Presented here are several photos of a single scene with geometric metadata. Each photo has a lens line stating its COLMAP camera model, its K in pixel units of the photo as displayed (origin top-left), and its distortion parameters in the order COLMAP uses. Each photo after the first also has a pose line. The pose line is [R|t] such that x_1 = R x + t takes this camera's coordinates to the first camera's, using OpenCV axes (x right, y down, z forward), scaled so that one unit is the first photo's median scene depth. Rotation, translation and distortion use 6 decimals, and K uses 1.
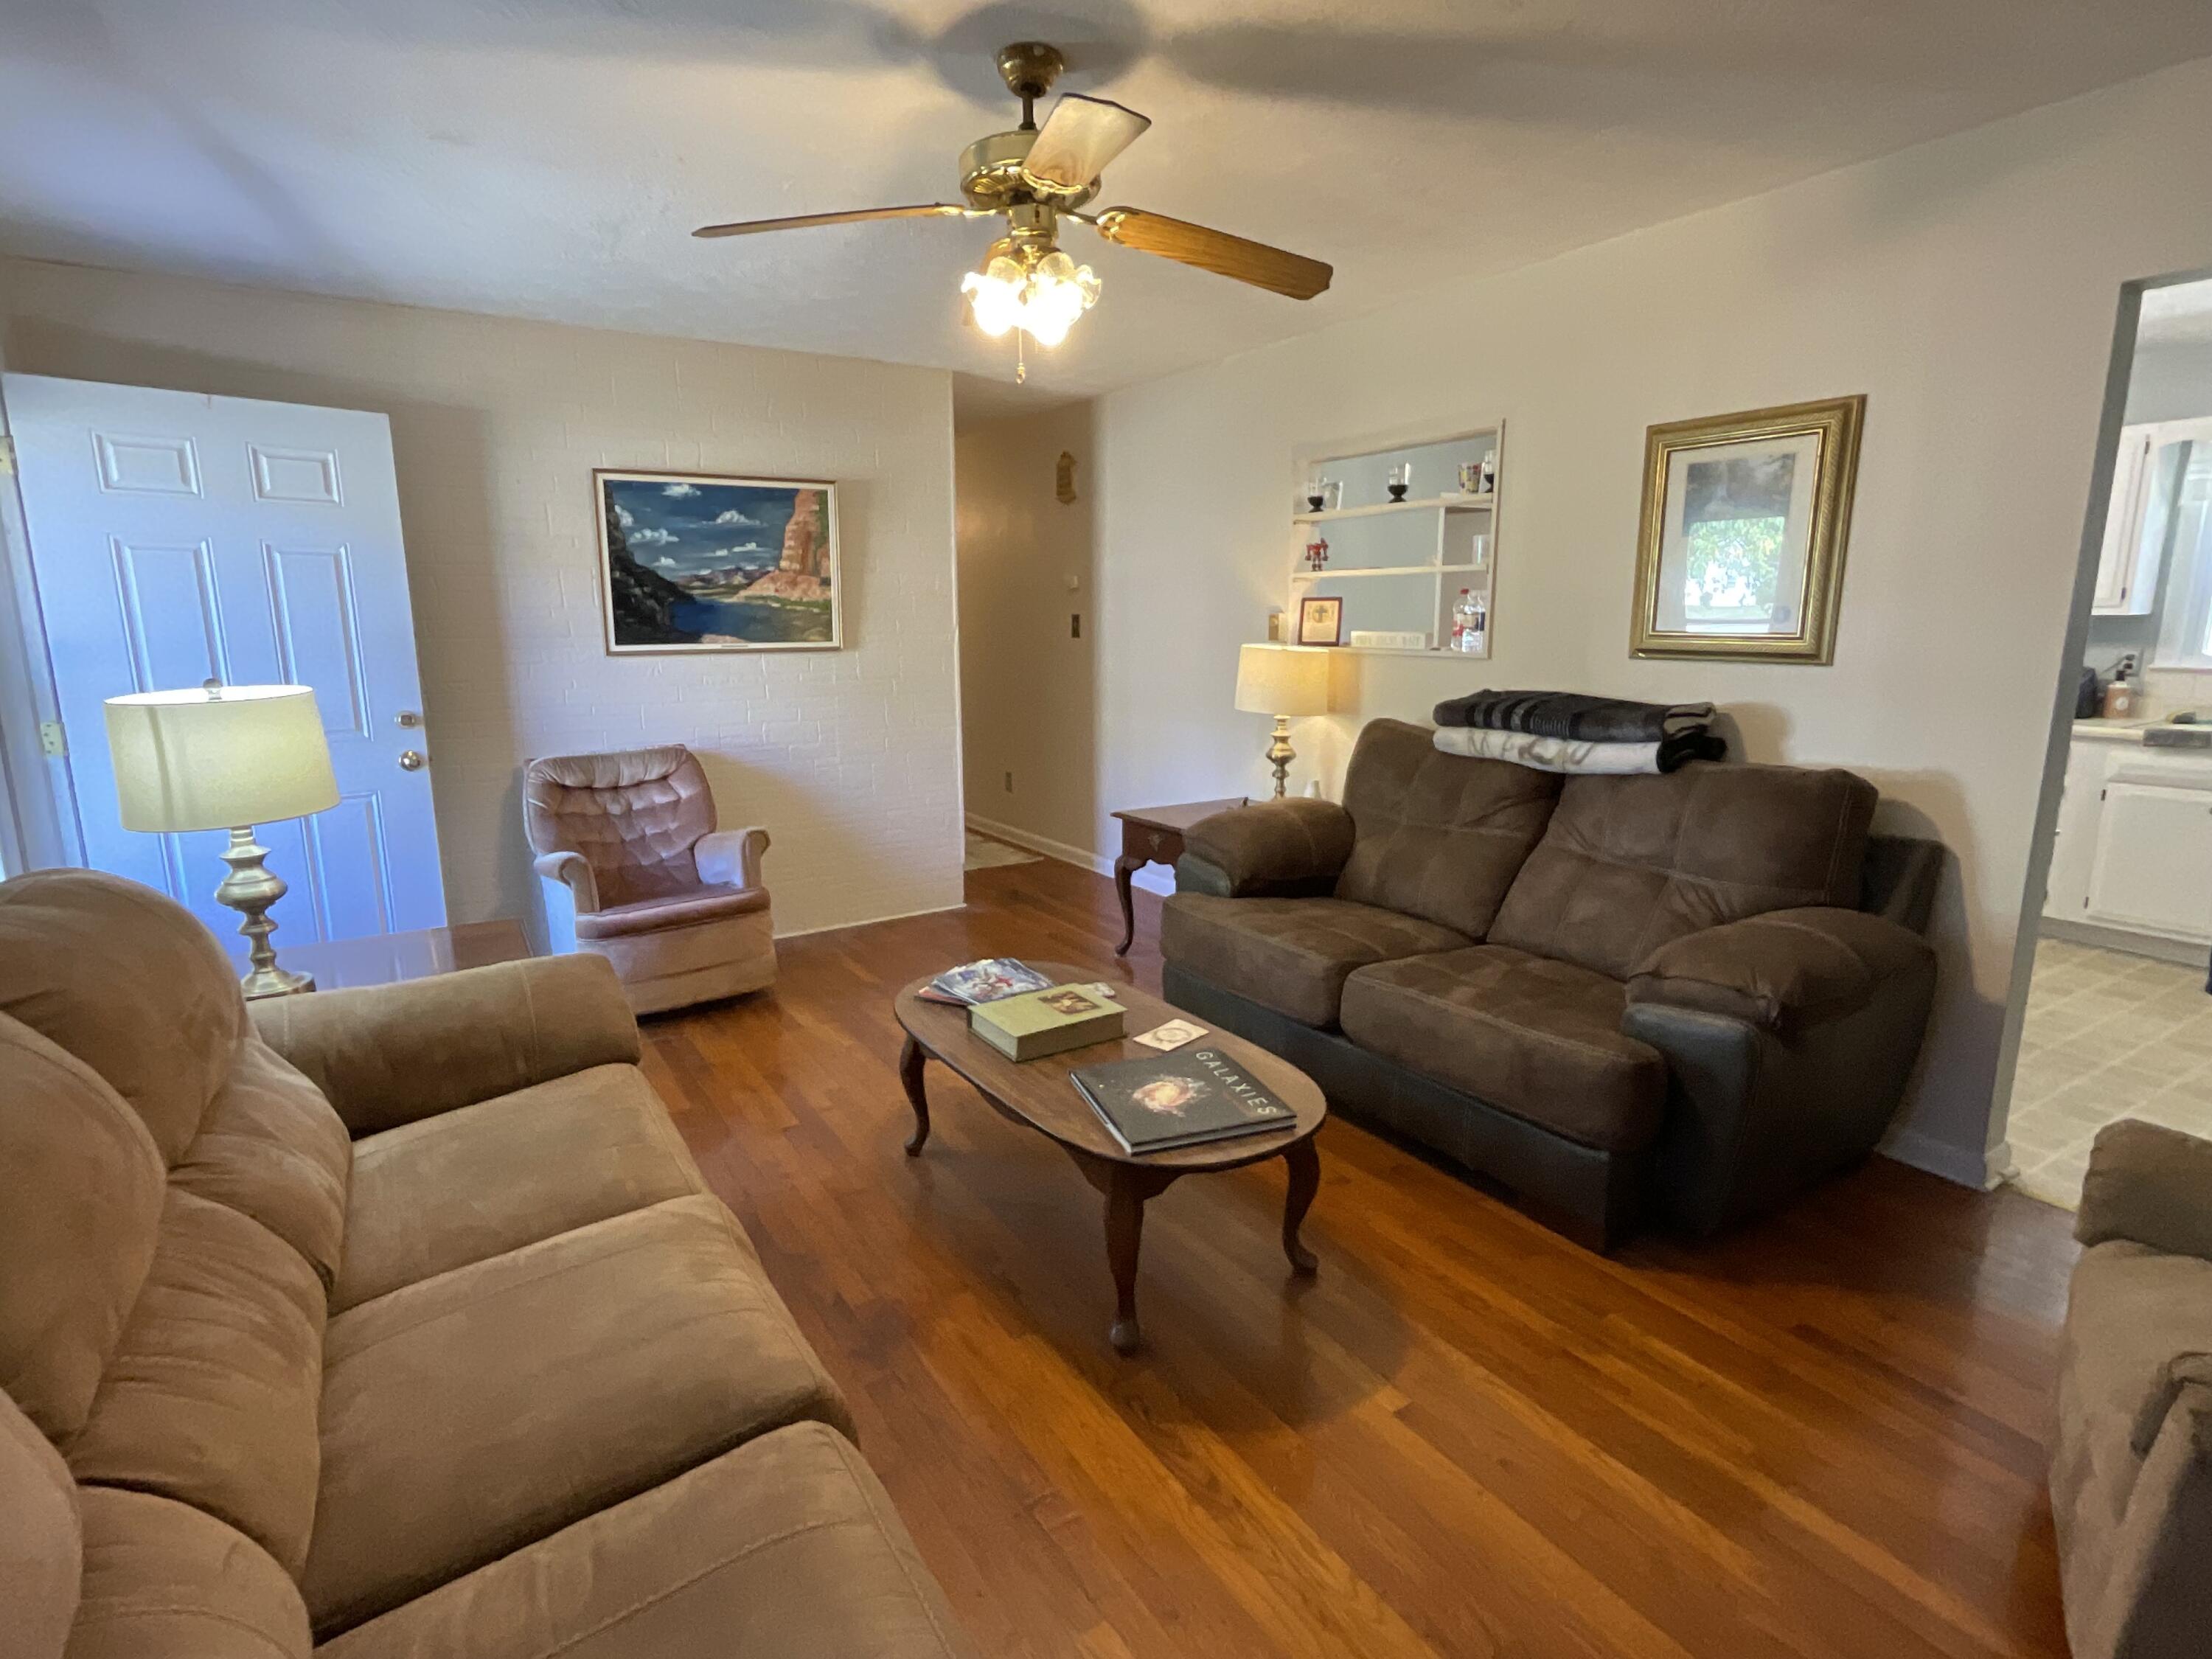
lens RADIAL K [[1104.6, 0, 1106.0], [0, 1104.6, 829.5], [0, 0, 1]] dist [0.000502, -0.000671]
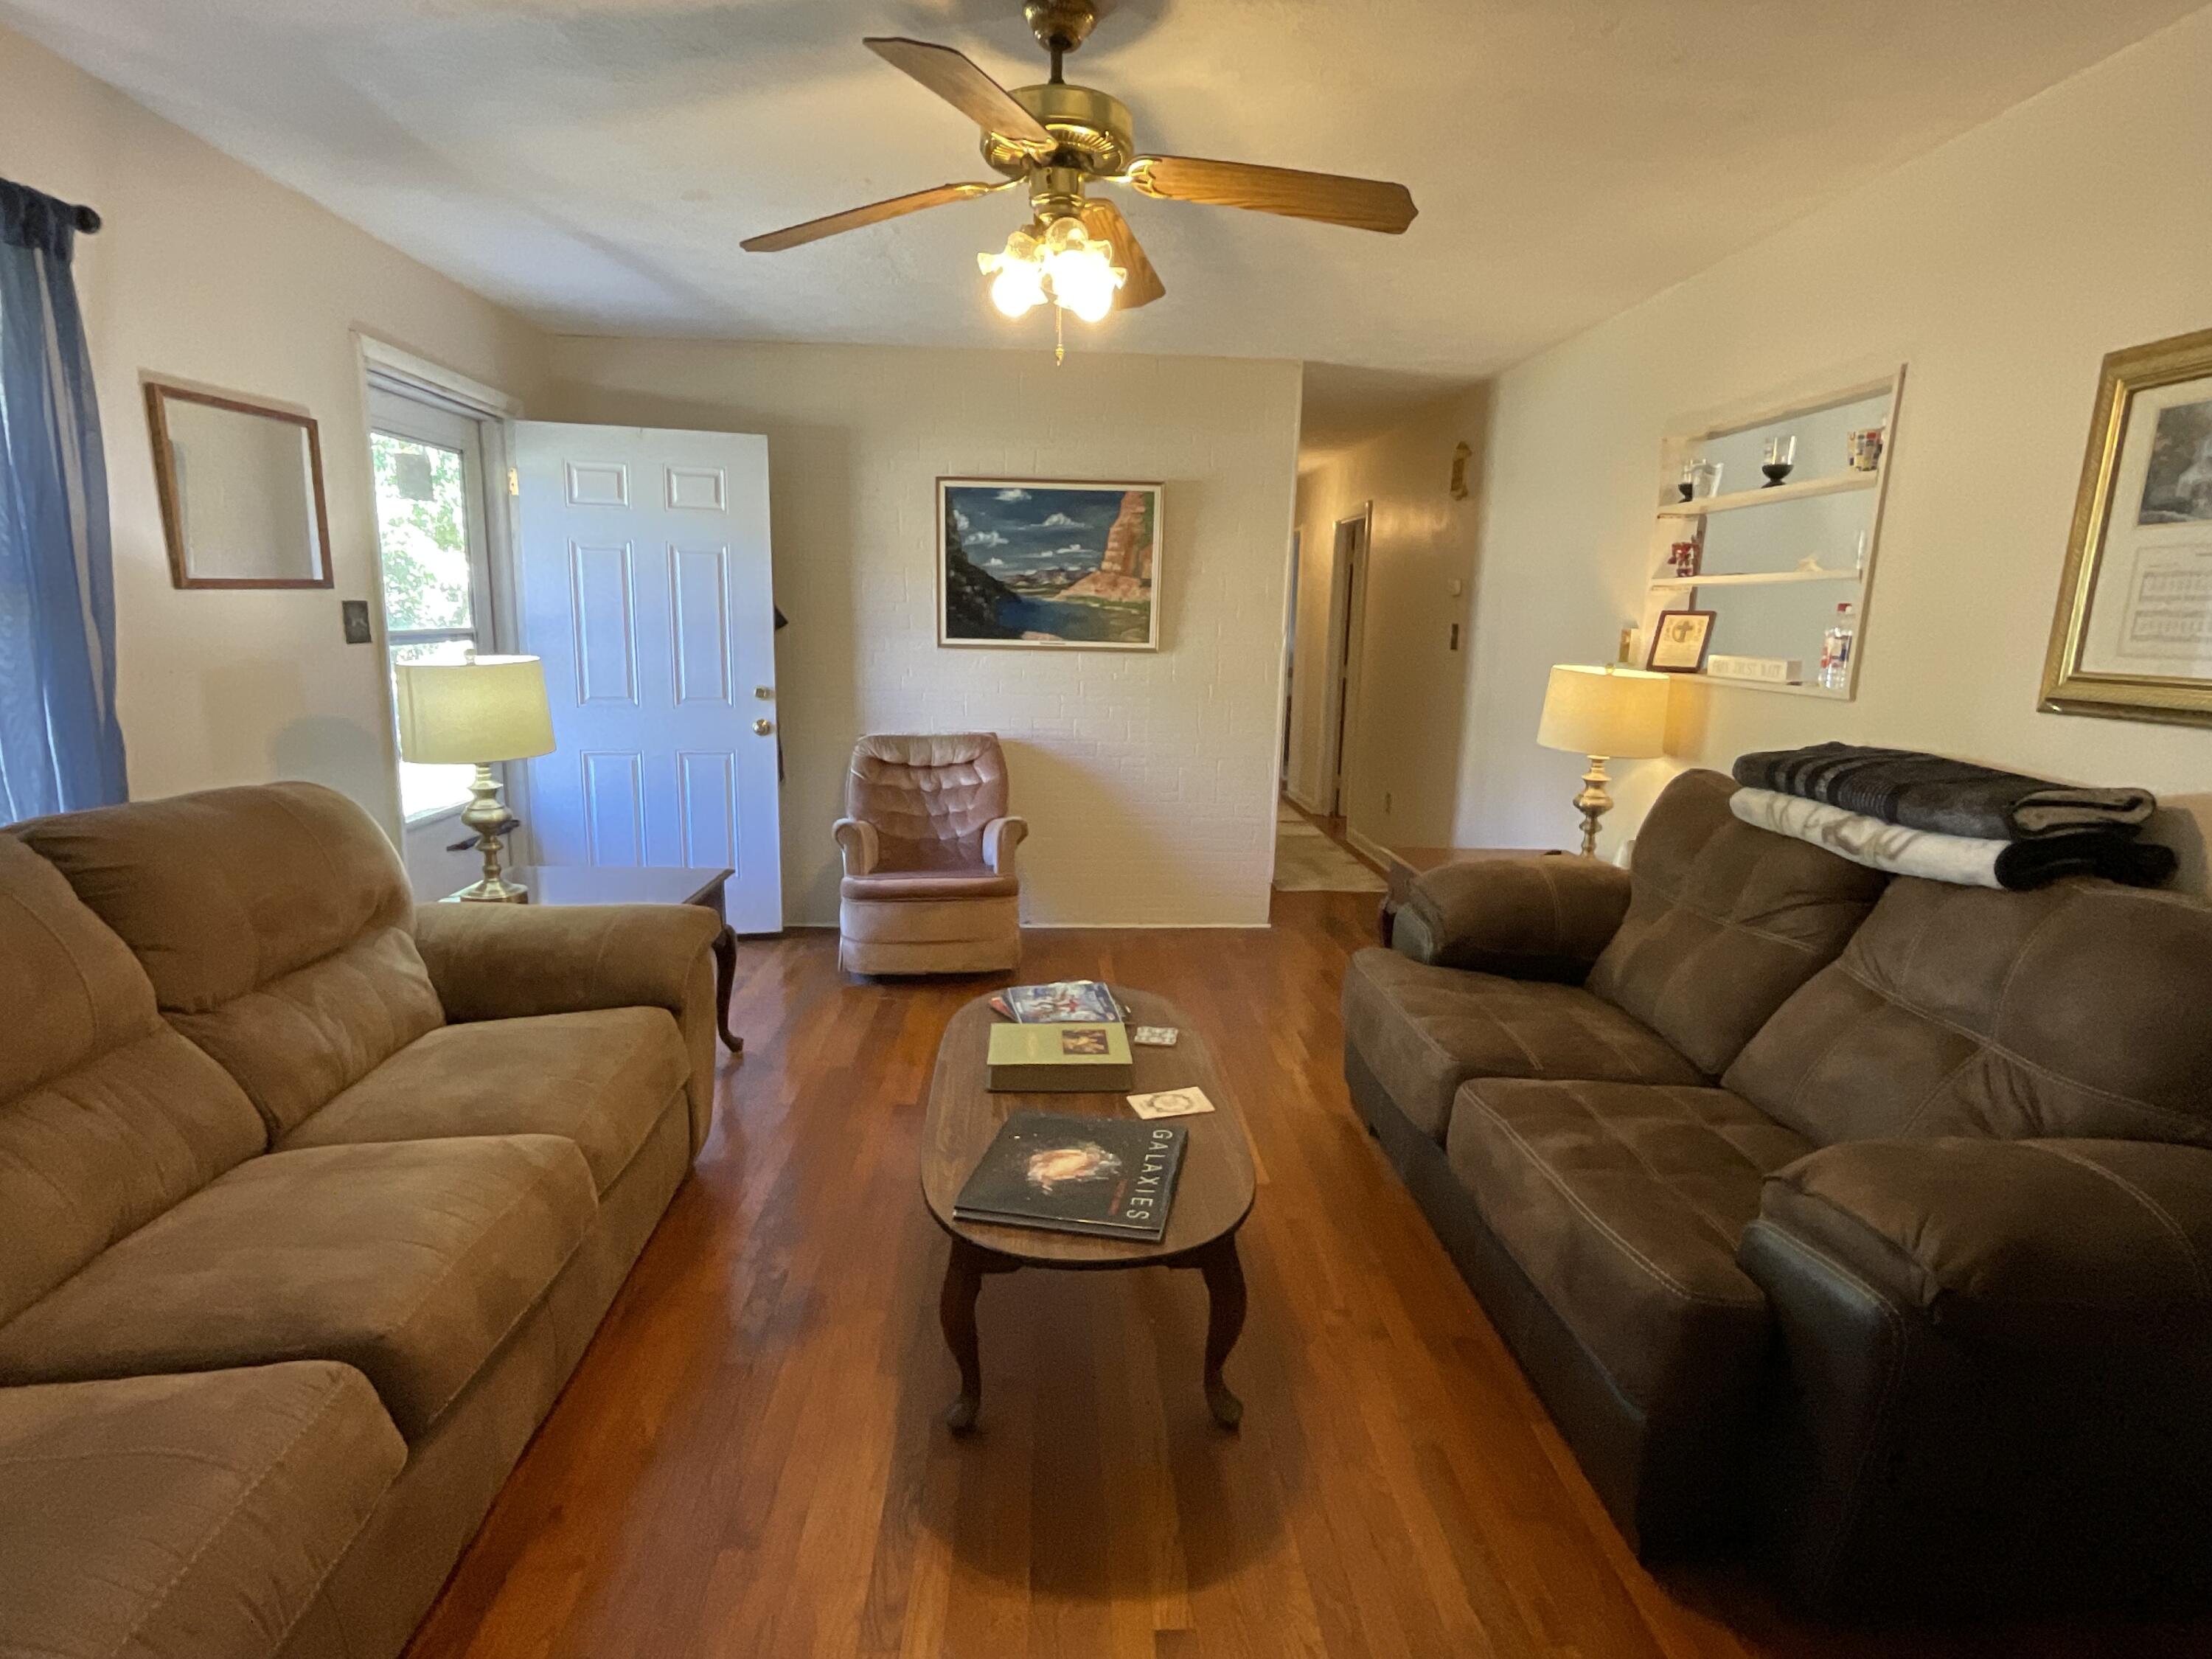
lens RADIAL K [[1104.6, 0, 1106.0], [0, 1104.6, 829.5], [0, 0, 1]] dist [0.000502, -0.000671]
pose [[0.871254, 0.119517, -0.476059, 0.255629], [-0.122113, 0.992186, 0.025609, -0.027612], [0.475400, 0.035821, 0.879040, 0.127573]]
